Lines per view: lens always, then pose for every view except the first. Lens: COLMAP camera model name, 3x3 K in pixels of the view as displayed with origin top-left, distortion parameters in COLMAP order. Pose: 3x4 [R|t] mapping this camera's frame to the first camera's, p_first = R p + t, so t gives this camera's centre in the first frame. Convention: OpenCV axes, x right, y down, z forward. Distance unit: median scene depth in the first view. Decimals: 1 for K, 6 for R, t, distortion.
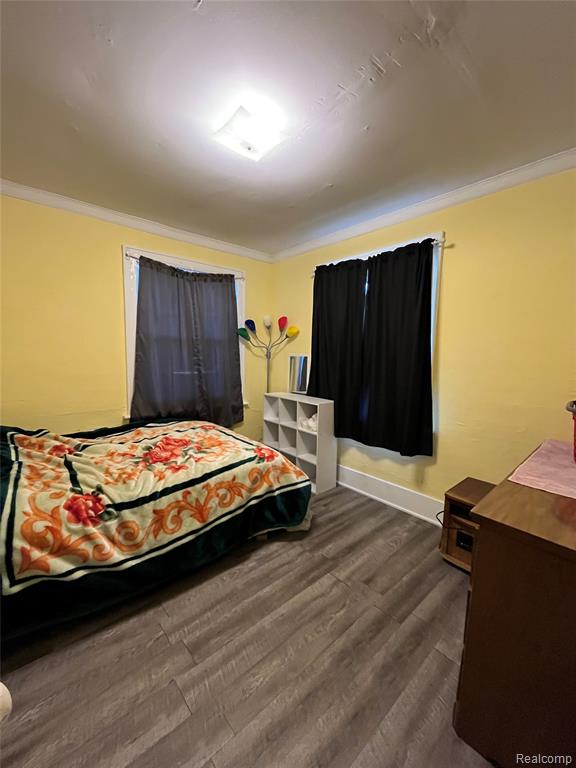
lens RADIAL K [[311.3, 0, 288.0], [0, 311.3, 384.0], [0, 0, 1]] dist [-0.000105, 0.000249]
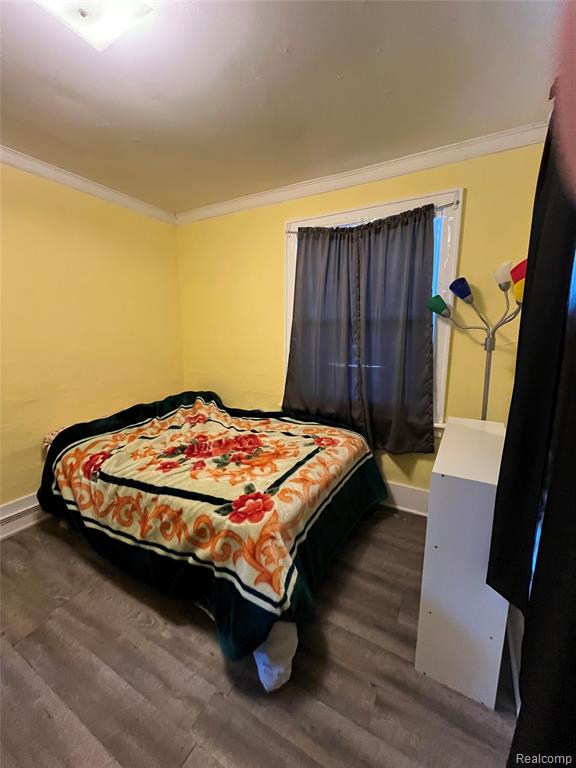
lens RADIAL K [[311.3, 0, 288.0], [0, 311.3, 384.0], [0, 0, 1]] dist [-0.000105, 0.000249]
pose [[0.327257, 0.144403, -0.933837, 0.472911], [-0.093671, 0.988344, 0.120006, -0.093564], [0.940281, 0.048201, 0.336969, 0.822038]]
